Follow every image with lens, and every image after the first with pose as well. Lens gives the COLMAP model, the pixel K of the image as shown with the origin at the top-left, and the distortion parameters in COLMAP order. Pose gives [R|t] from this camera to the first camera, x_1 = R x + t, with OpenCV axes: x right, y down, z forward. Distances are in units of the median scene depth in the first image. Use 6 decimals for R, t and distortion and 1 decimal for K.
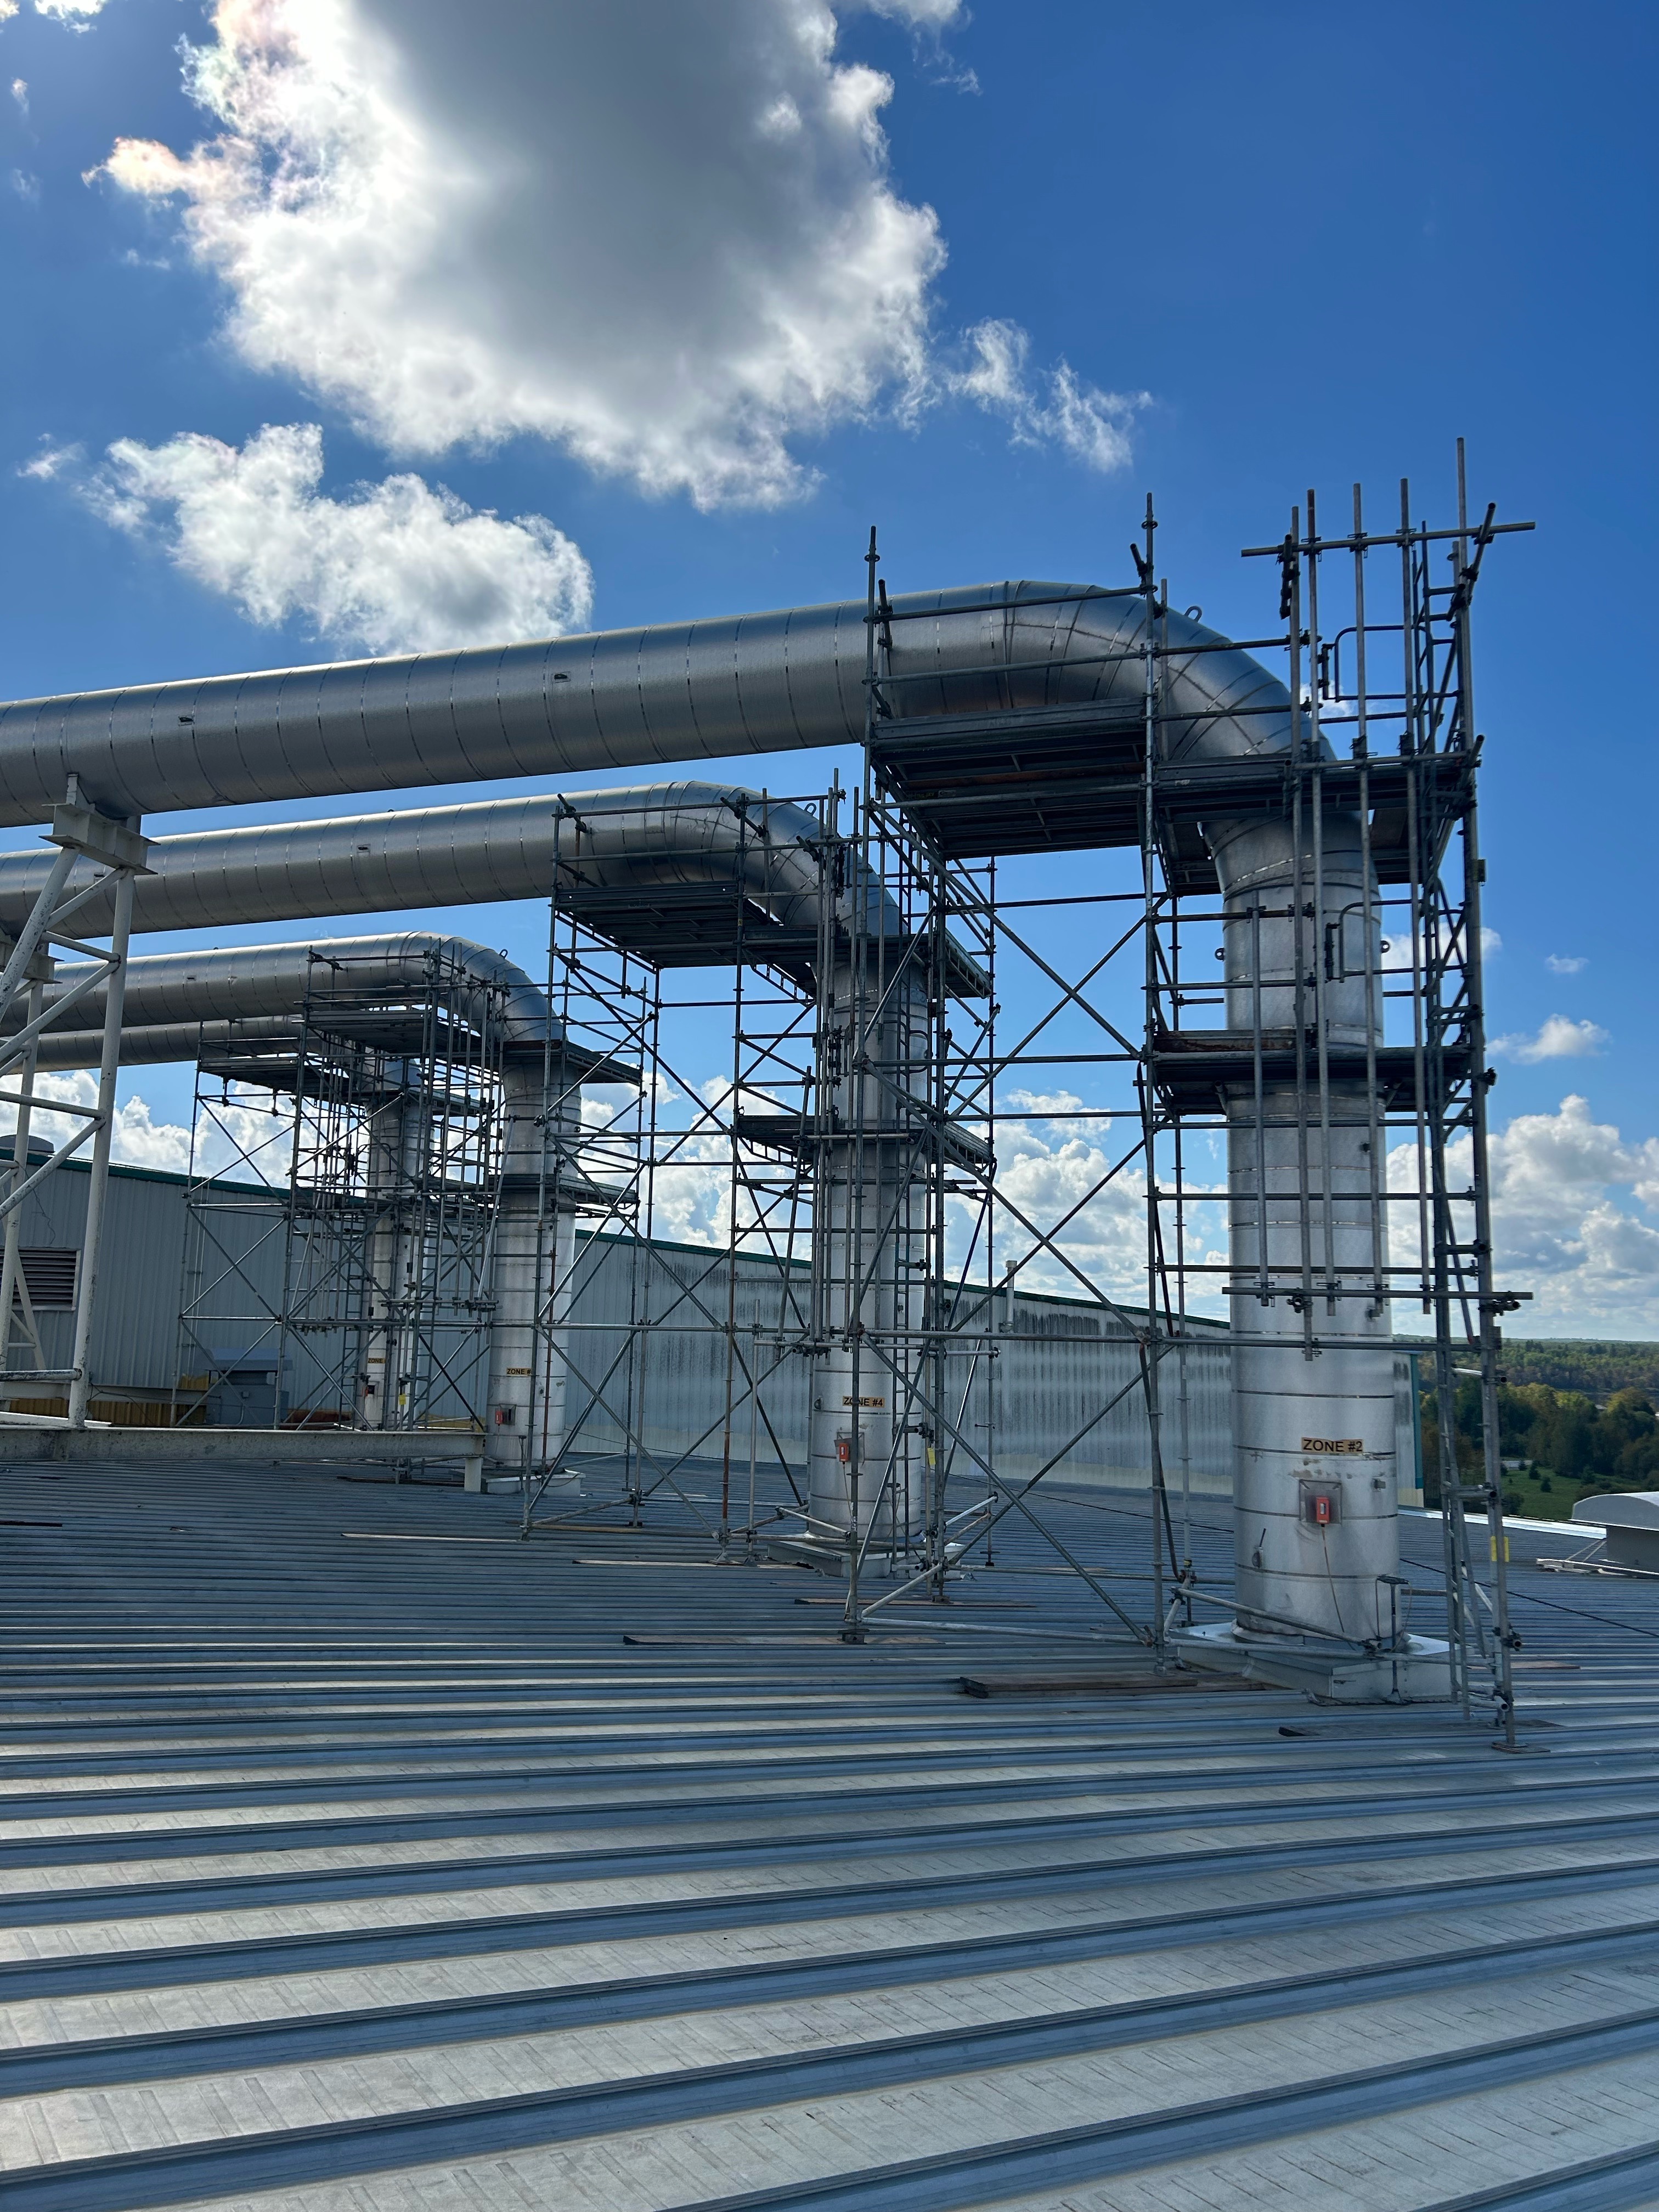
lens RADIAL K [[1638.8, 0, 829.5], [0, 1638.8, 1106.0], [0, 0, 1]] dist [0.022563, -0.000823]
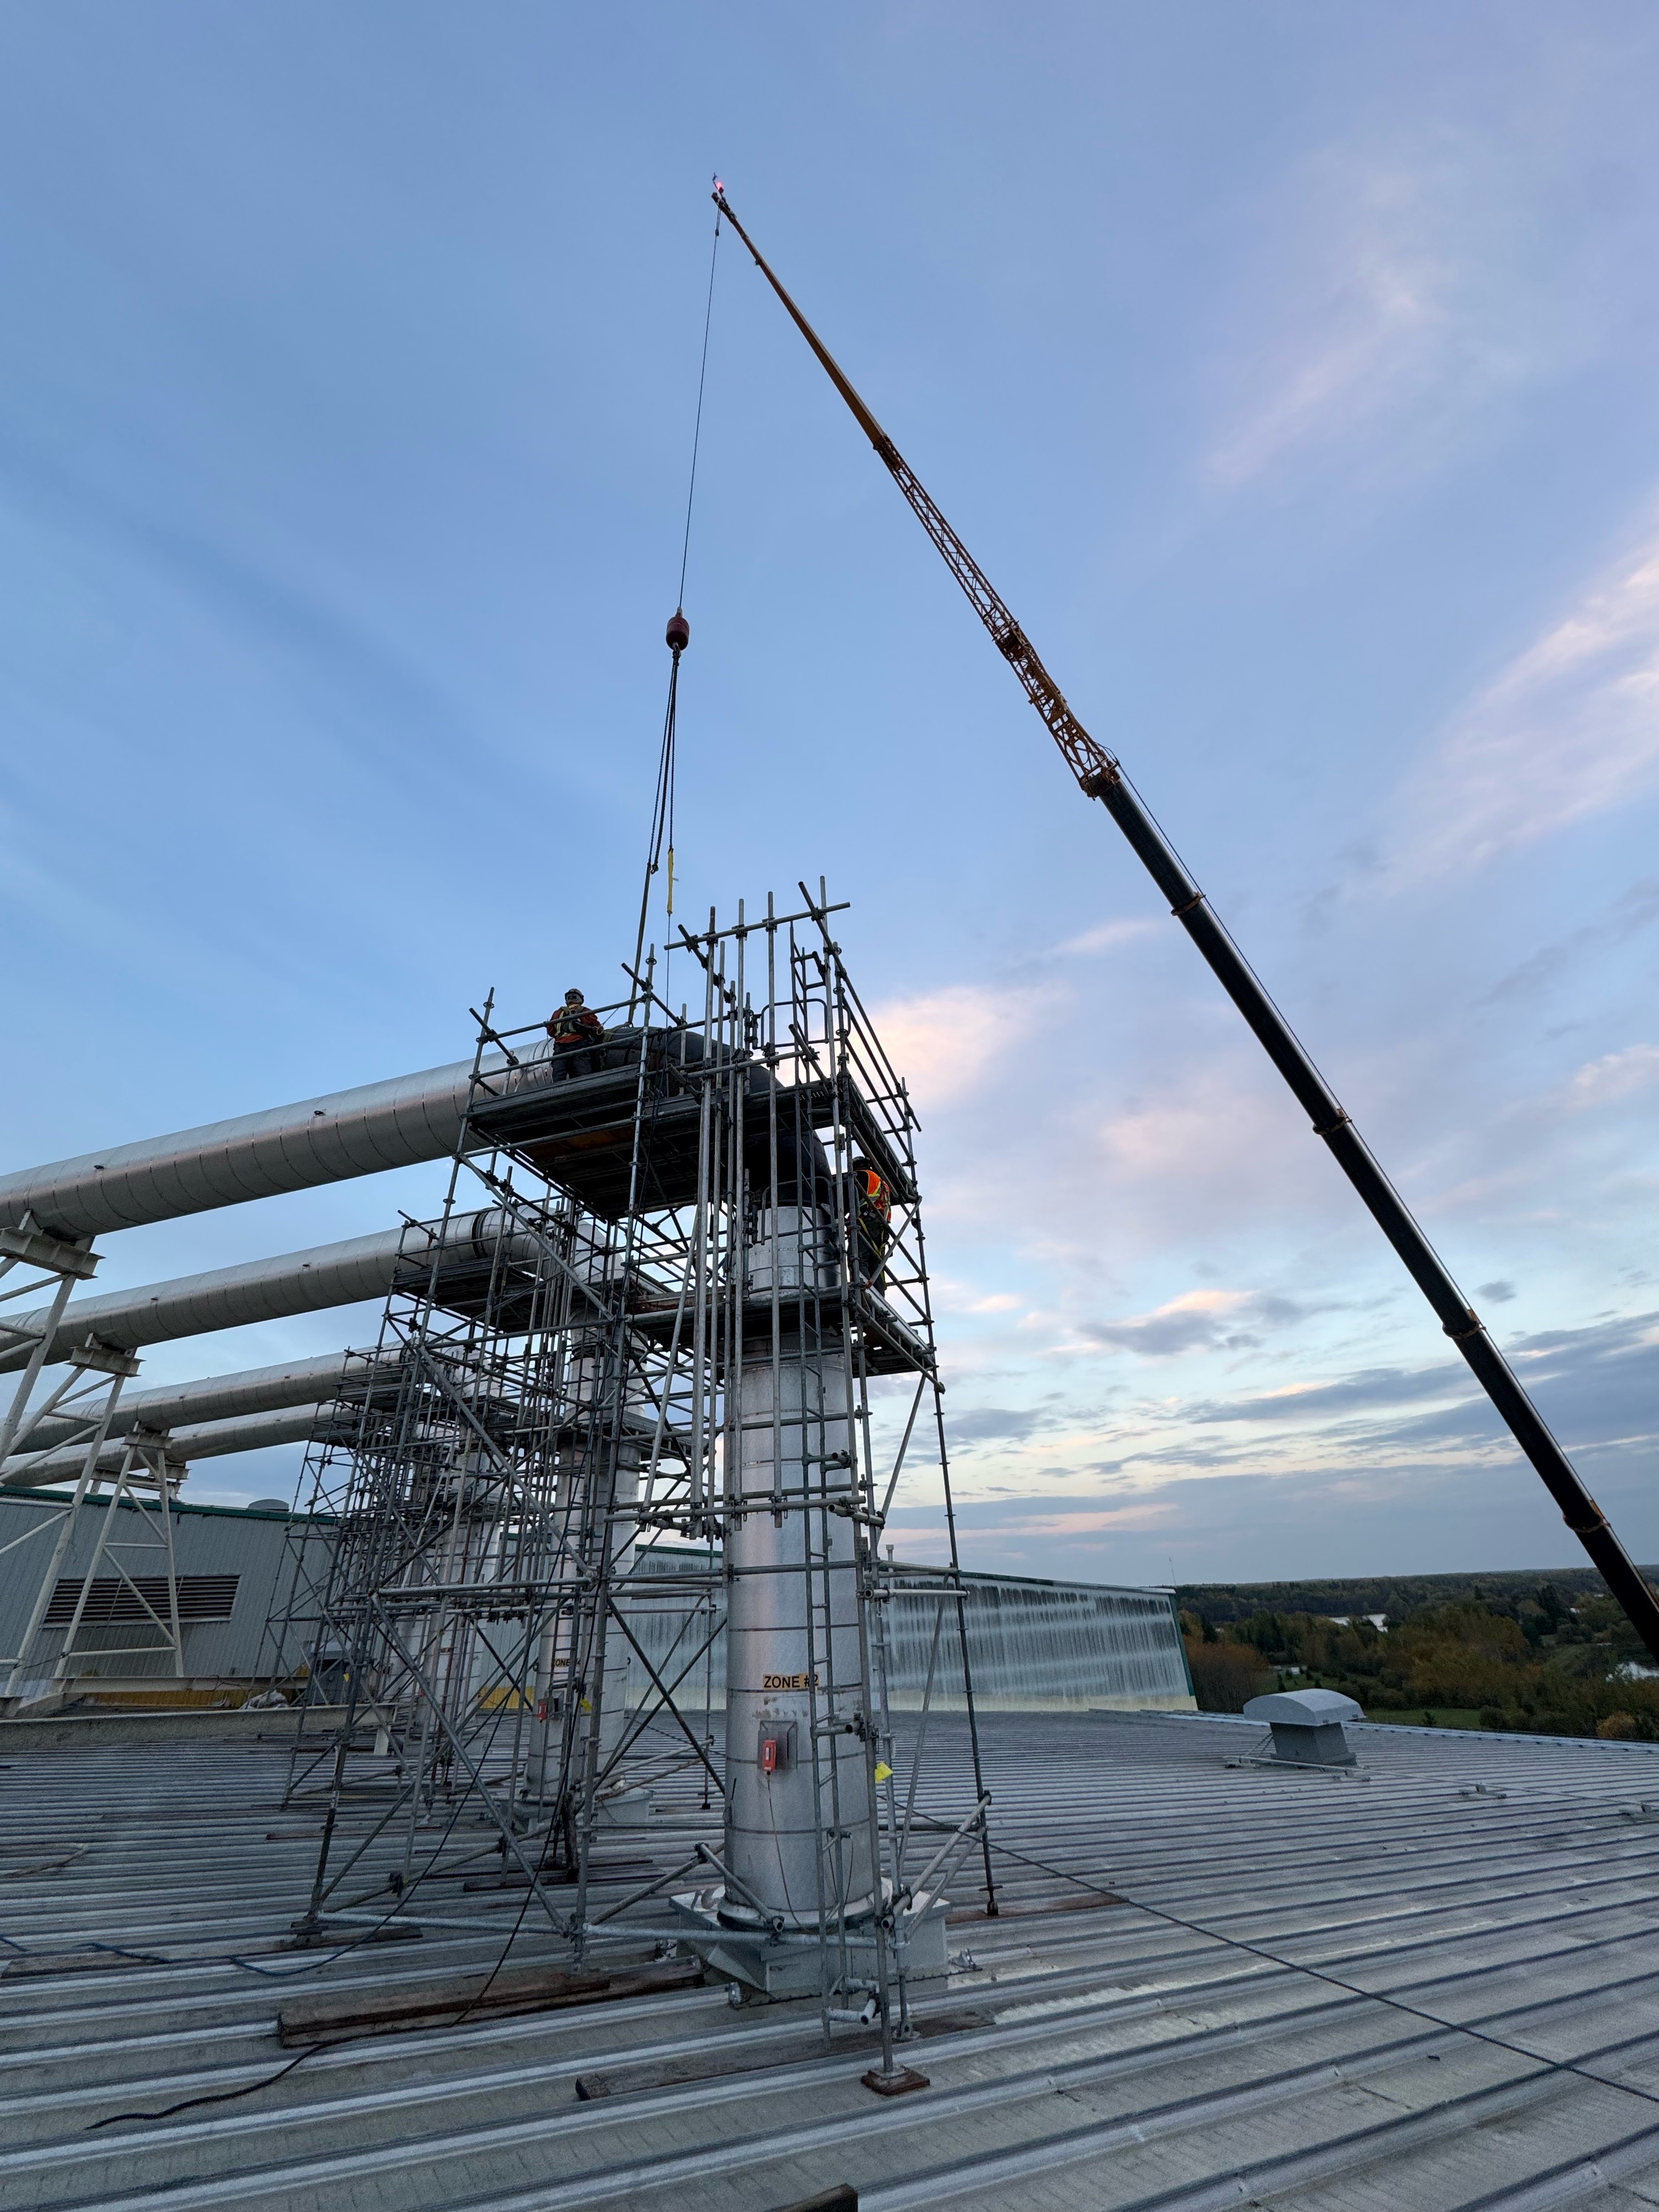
lens RADIAL K [[896.5, 0, 829.5], [0, 896.5, 1106.0], [0, 0, 1]] dist [-0.001800, -0.000111]
pose [[0.996808, -0.078741, -0.013168, 0.214531], [0.068490, 0.928196, -0.365733, 0.043193], [0.041021, 0.363664, 0.930627, 0.188239]]
